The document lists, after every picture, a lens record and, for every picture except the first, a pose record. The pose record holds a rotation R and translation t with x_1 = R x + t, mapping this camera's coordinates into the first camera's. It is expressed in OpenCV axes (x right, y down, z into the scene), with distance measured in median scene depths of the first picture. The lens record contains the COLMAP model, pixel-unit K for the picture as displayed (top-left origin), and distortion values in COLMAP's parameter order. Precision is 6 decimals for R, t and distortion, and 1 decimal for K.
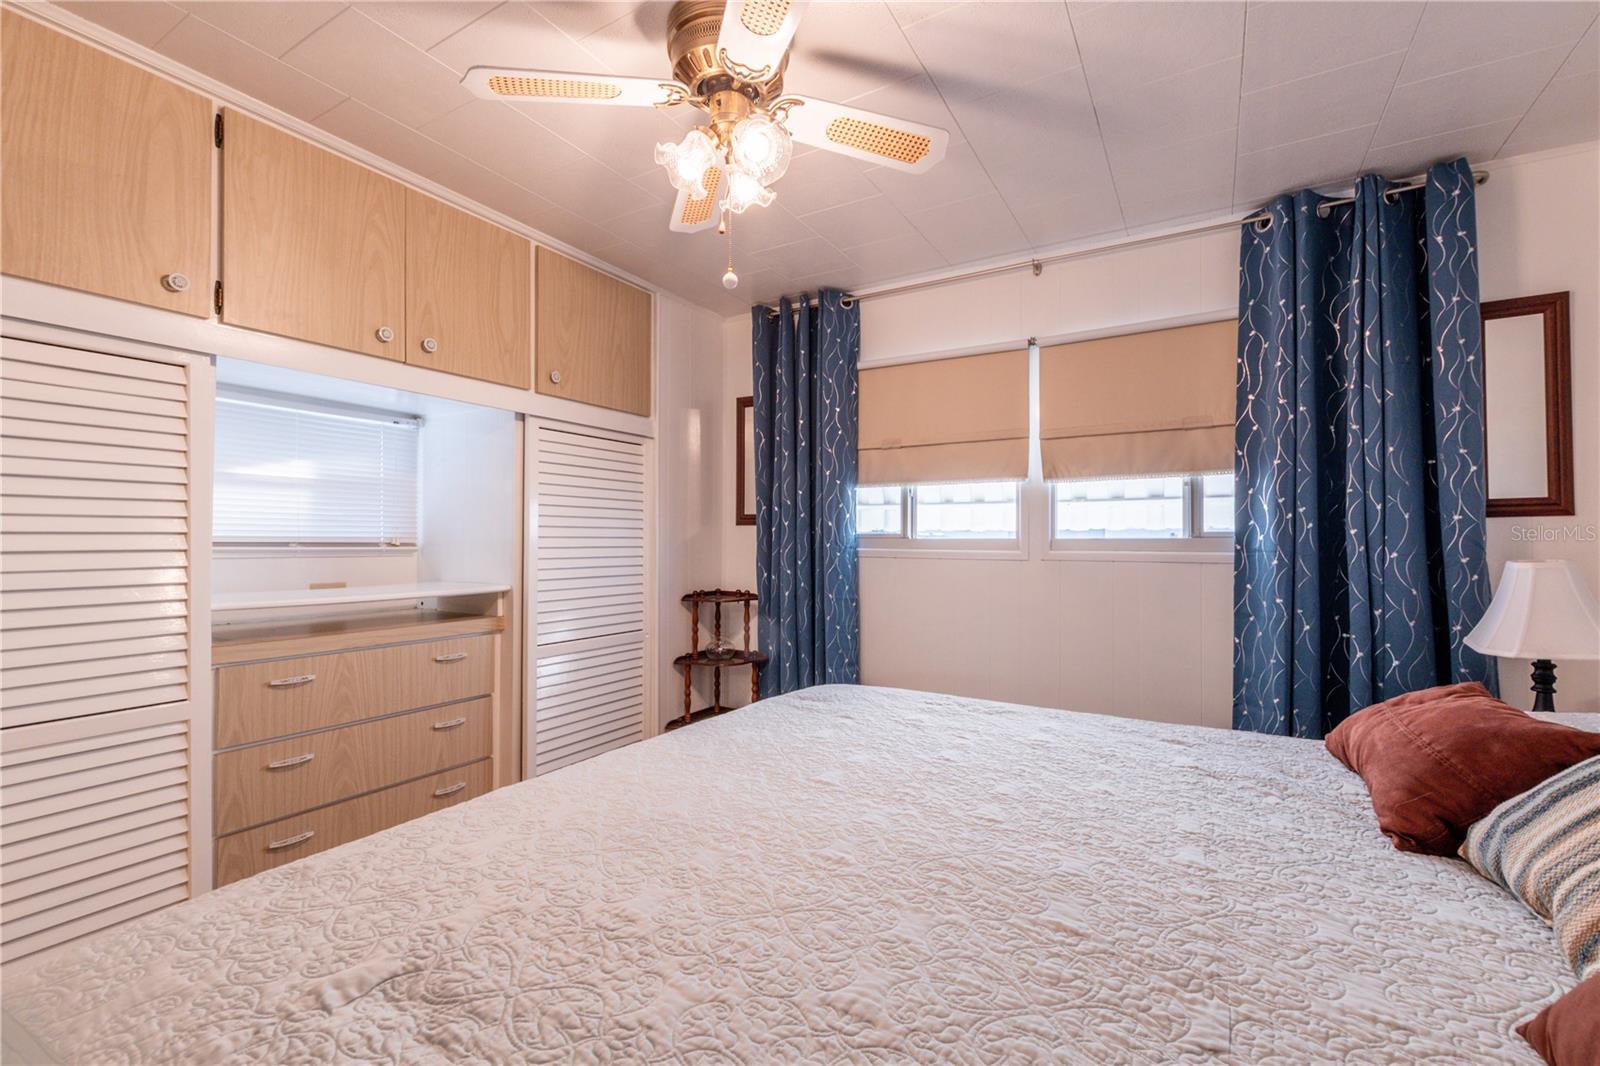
lens RADIAL K [[684.0, 0, 796.1], [0, 684.0, 535.9], [0, 0, 1]] dist [0.004848, -0.000563]
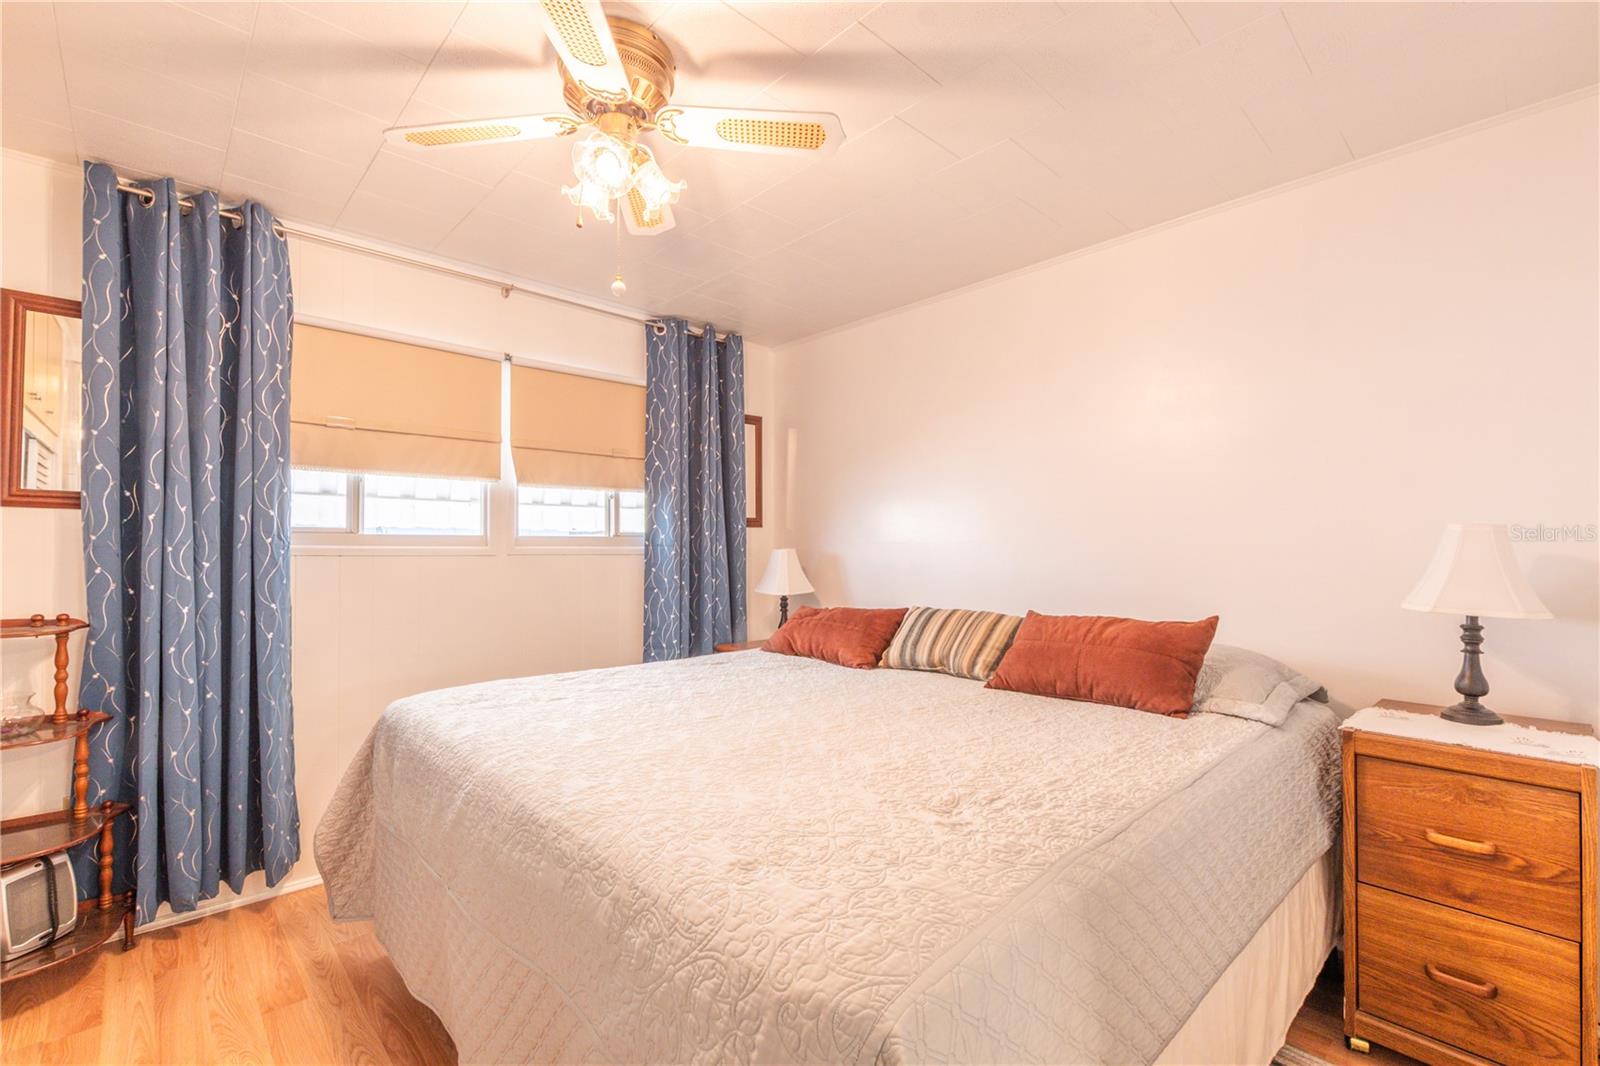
lens RADIAL K [[697.0, 0, 798.0], [0, 697.0, 537.6], [0, 0, 1]] dist [0.003597, 0.000021]
pose [[0.276097, 0.012345, 0.961051, -0.662971], [-0.005355, 0.999922, -0.011306, 0.018764], [-0.961115, -0.002024, 0.276141, 0.262690]]
